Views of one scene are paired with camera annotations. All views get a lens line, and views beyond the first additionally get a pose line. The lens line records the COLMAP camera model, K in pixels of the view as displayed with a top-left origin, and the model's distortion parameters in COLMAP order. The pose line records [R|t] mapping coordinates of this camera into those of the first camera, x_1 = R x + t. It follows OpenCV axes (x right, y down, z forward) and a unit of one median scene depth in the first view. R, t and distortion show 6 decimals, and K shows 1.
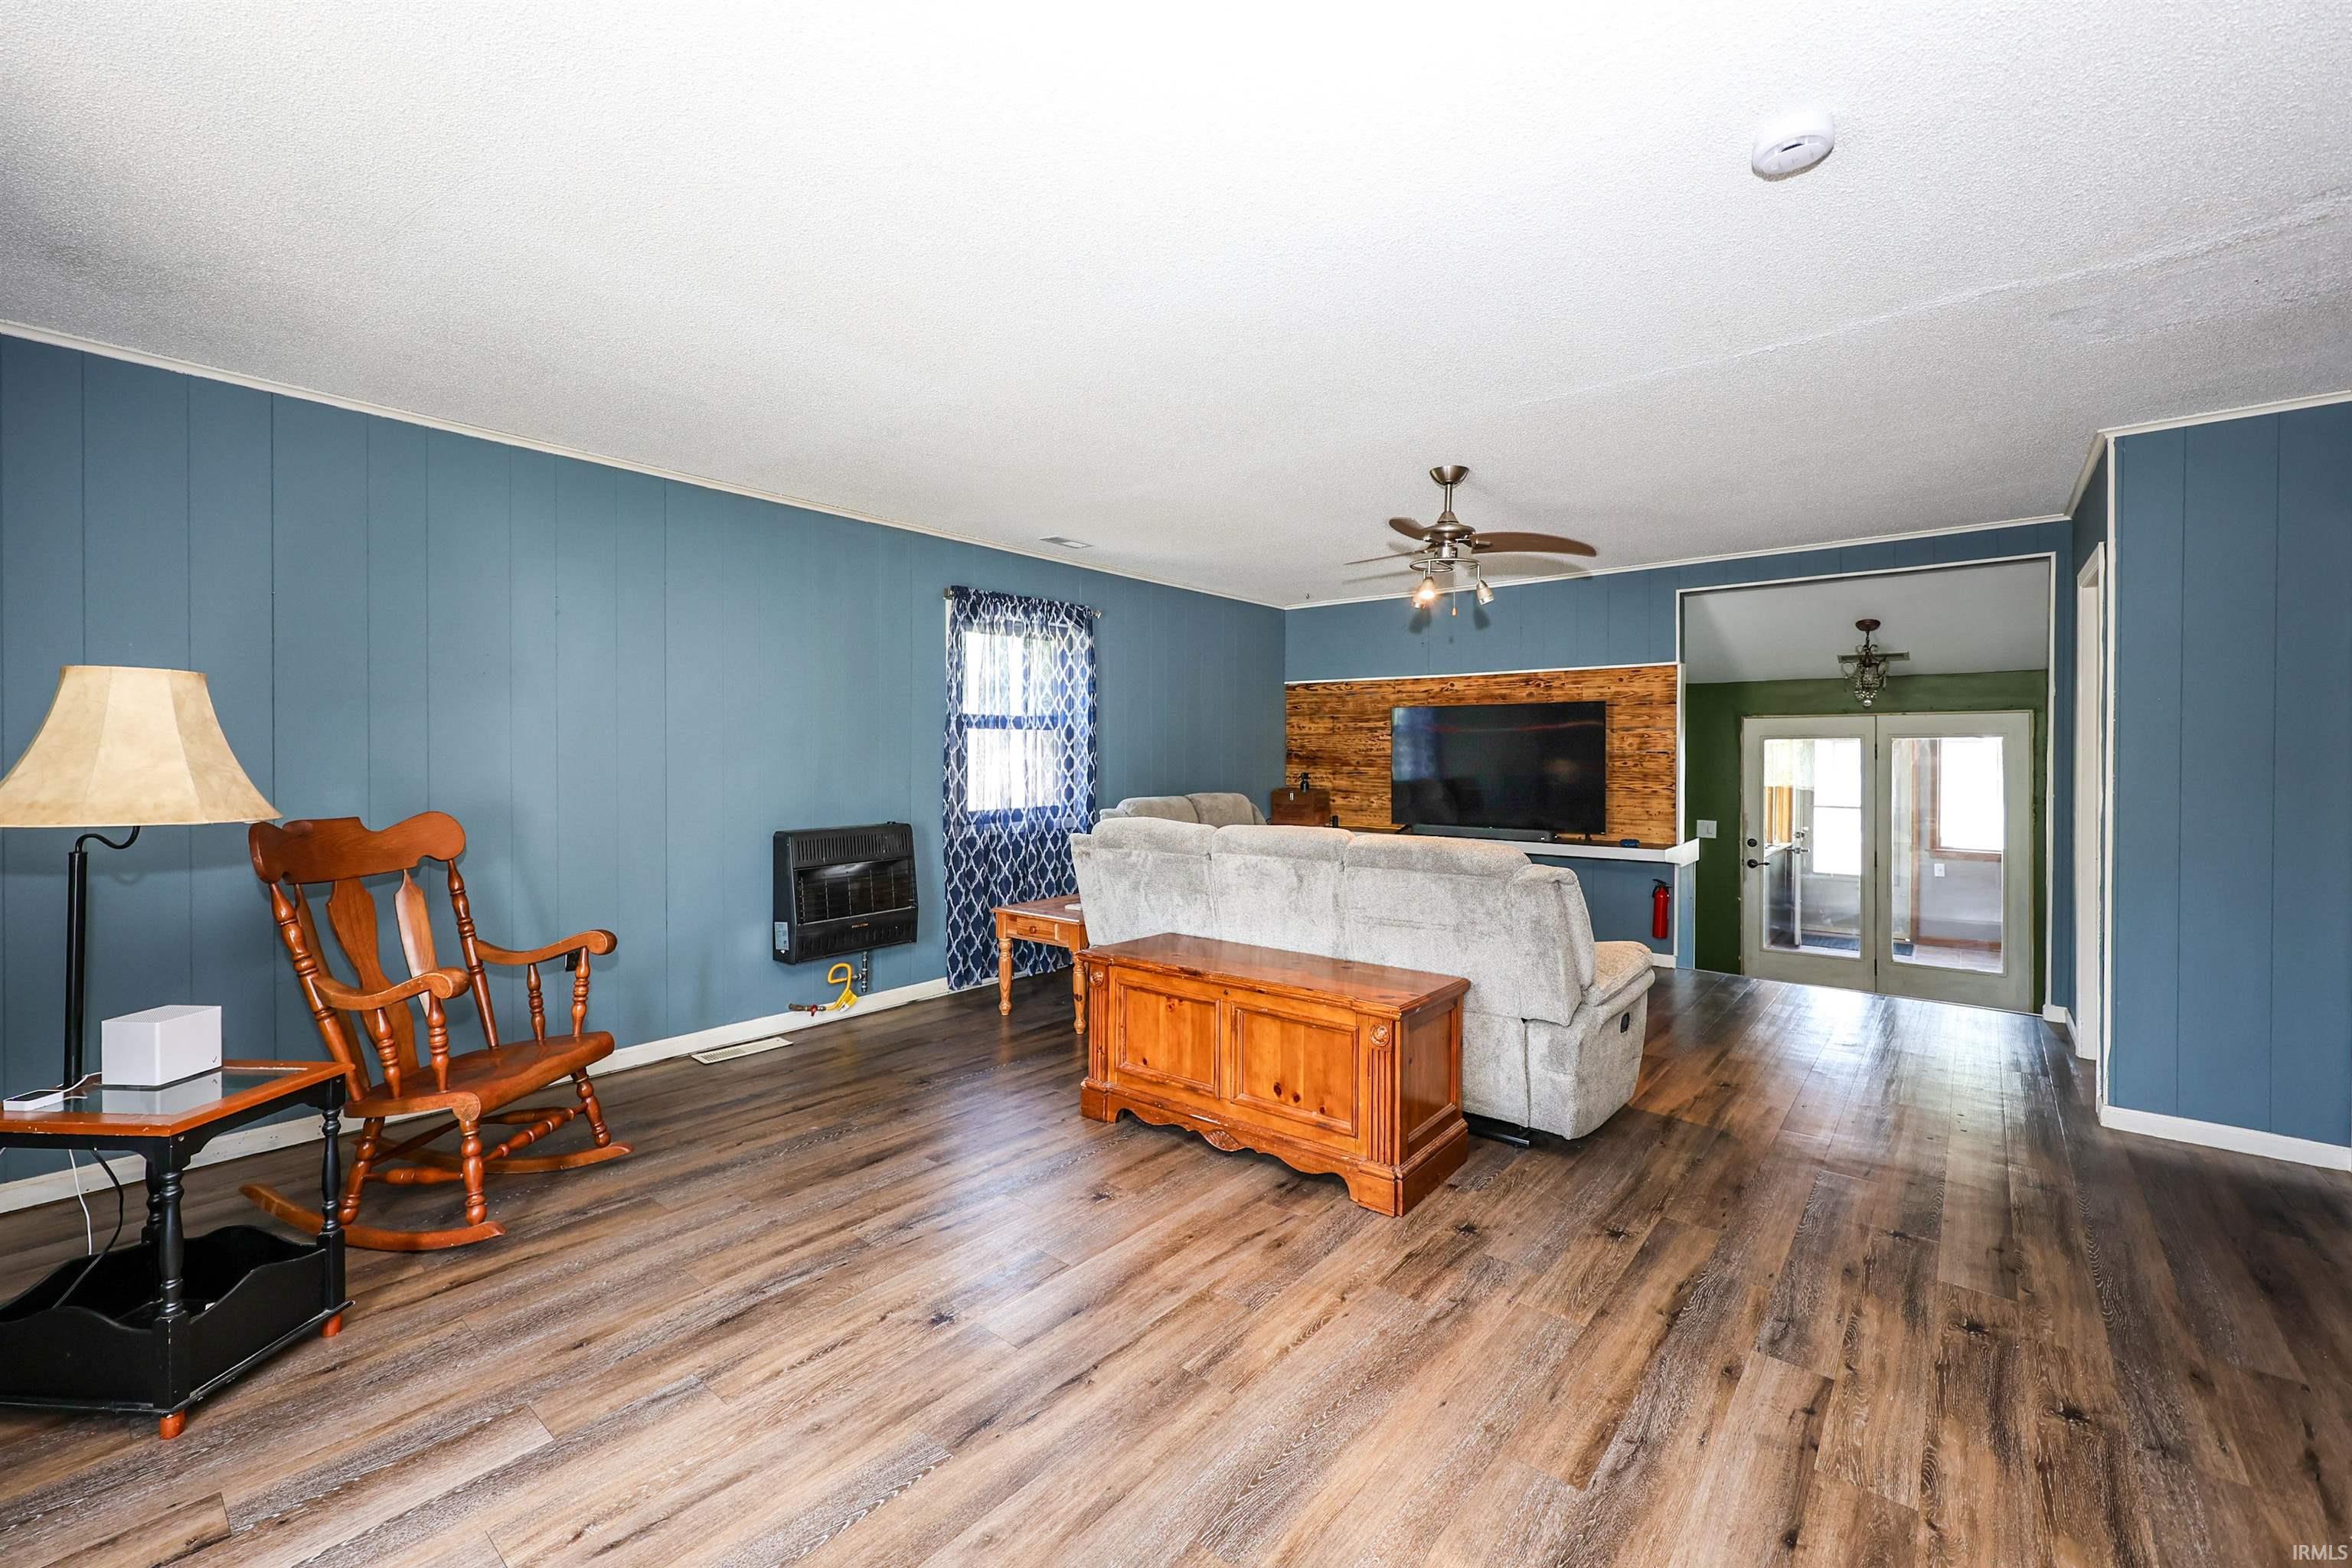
lens RADIAL K [[944.5, 0, 1176.0], [0, 944.5, 784.0], [0, 0, 1]] dist [0.000823, 0.000262]
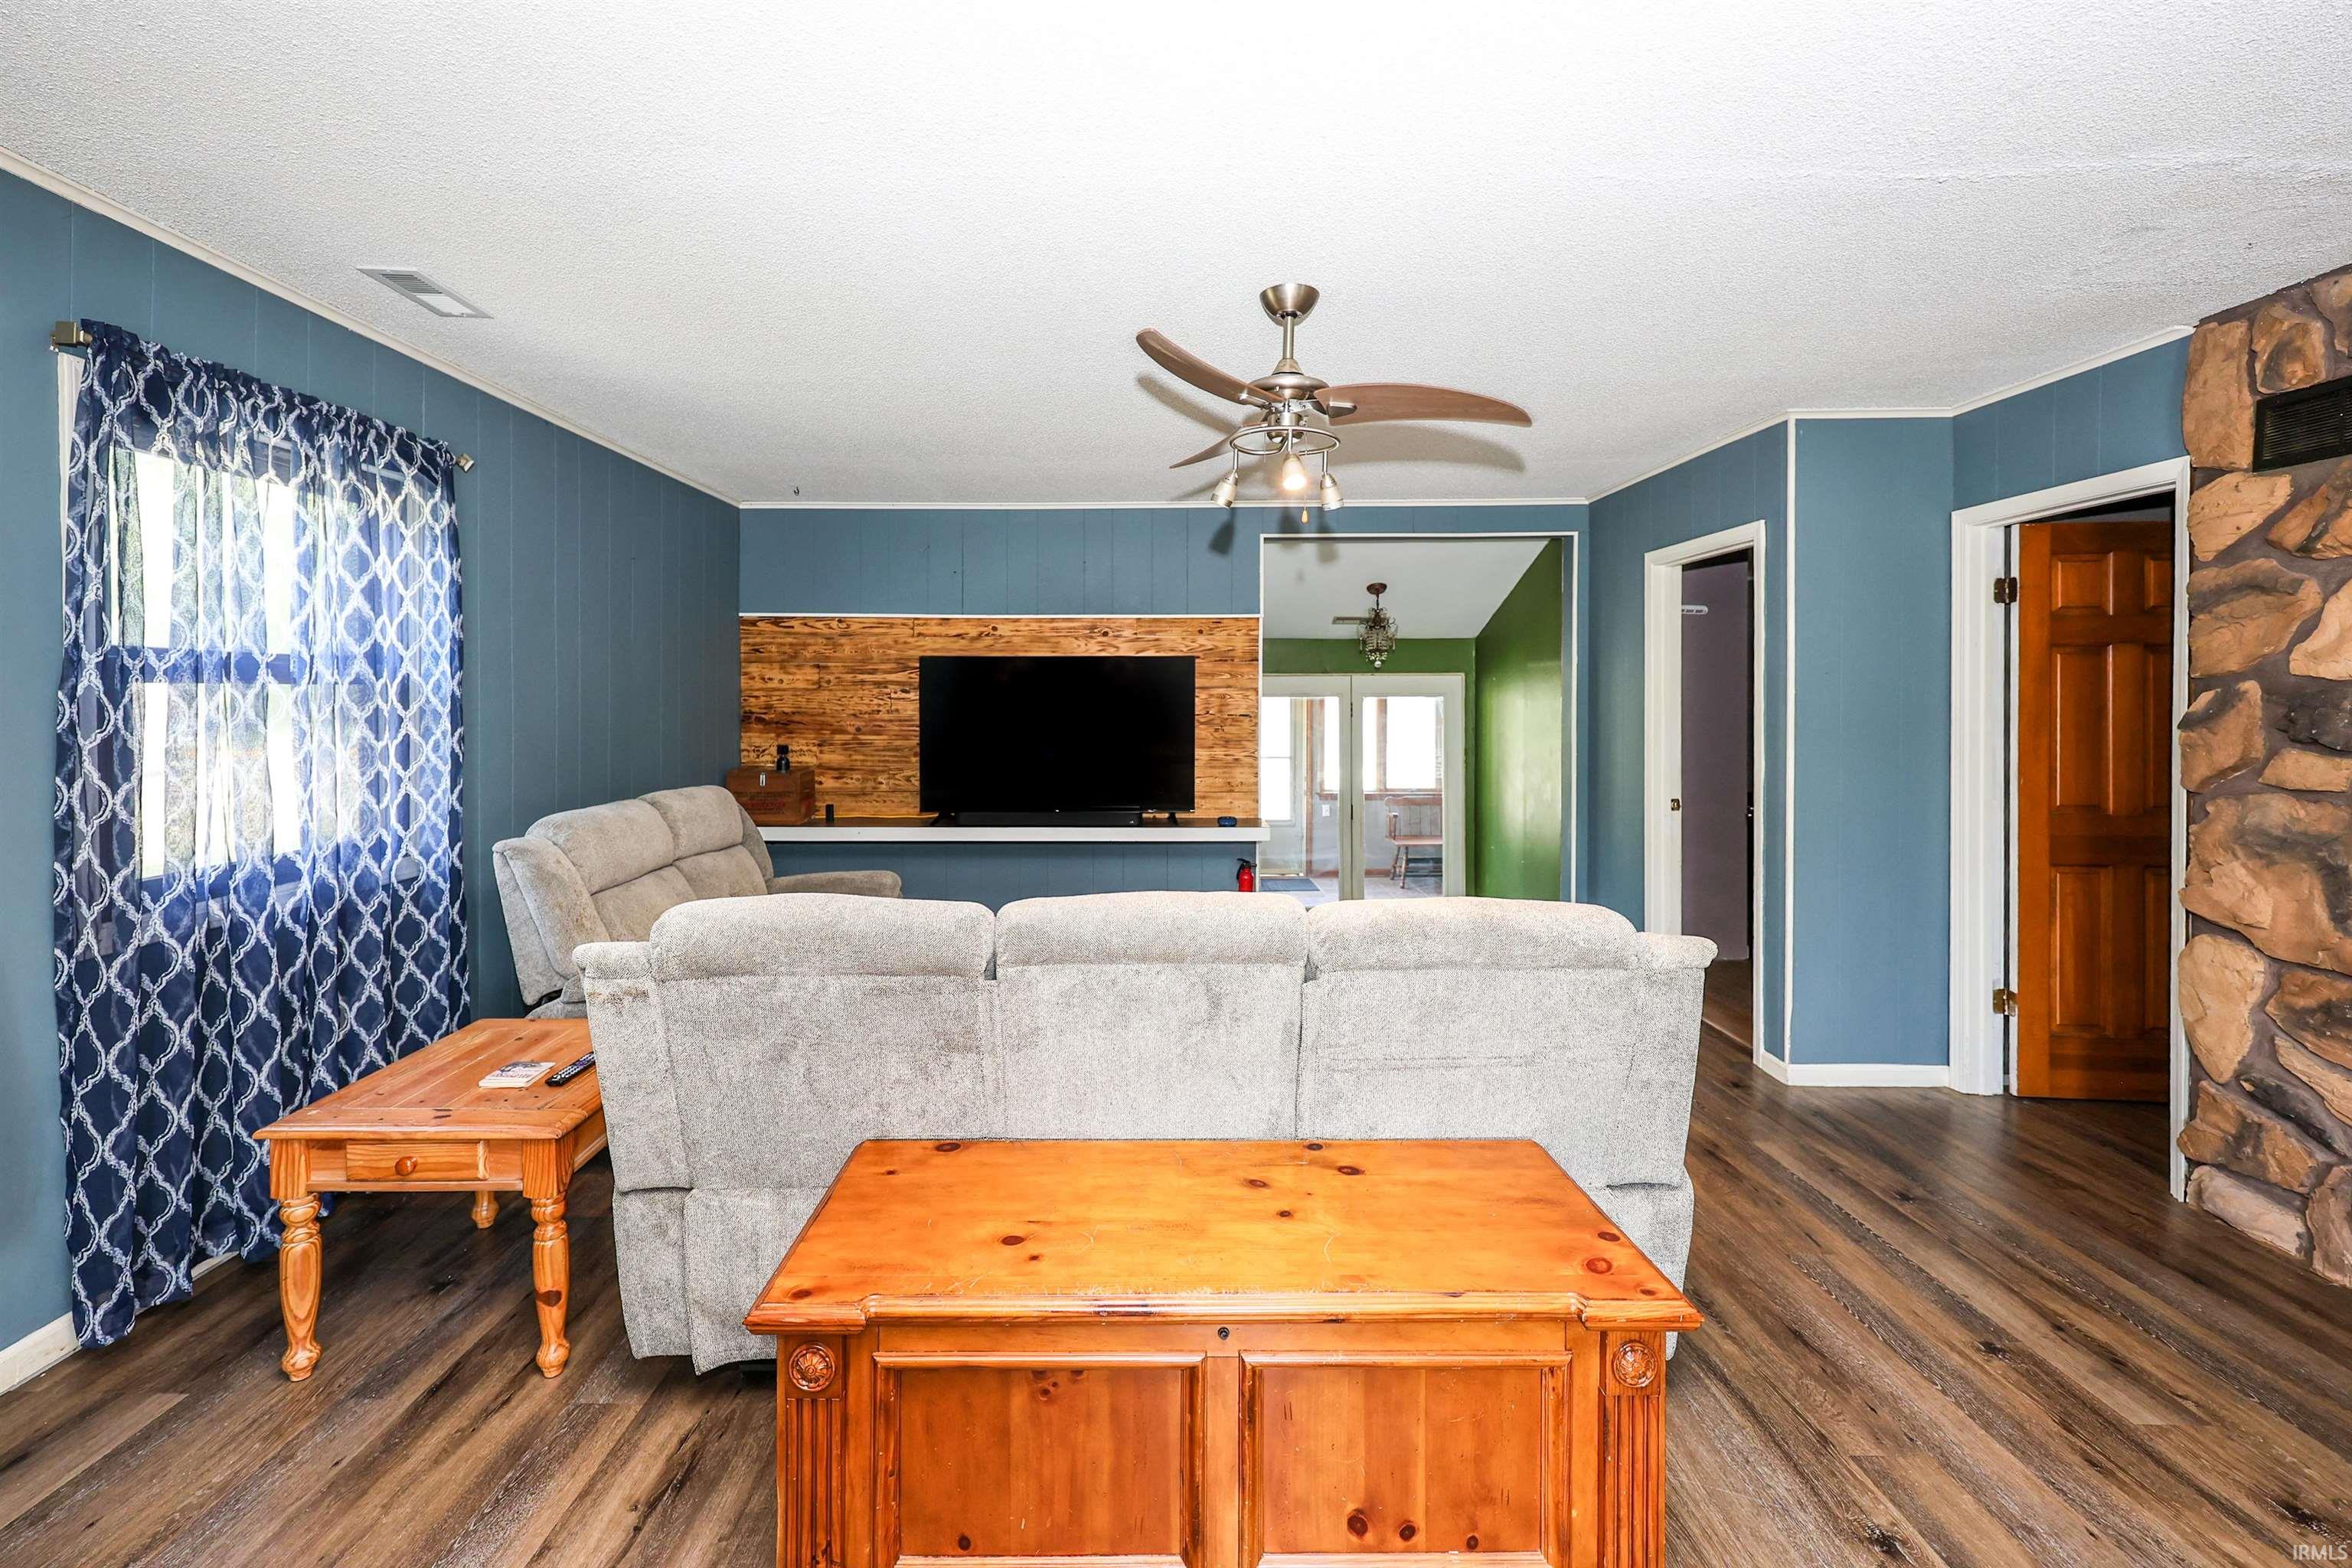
lens RADIAL K [[970.8, 0, 1167.8], [0, 970.8, 717.8], [0, 0, 1]] dist [-0.001543, 0.000366]
pose [[0.776409, -0.012554, 0.630104, -0.134757], [0.021502, 0.999747, -0.006576, -0.030329], [-0.629862, 0.018654, 0.776483, 0.382079]]
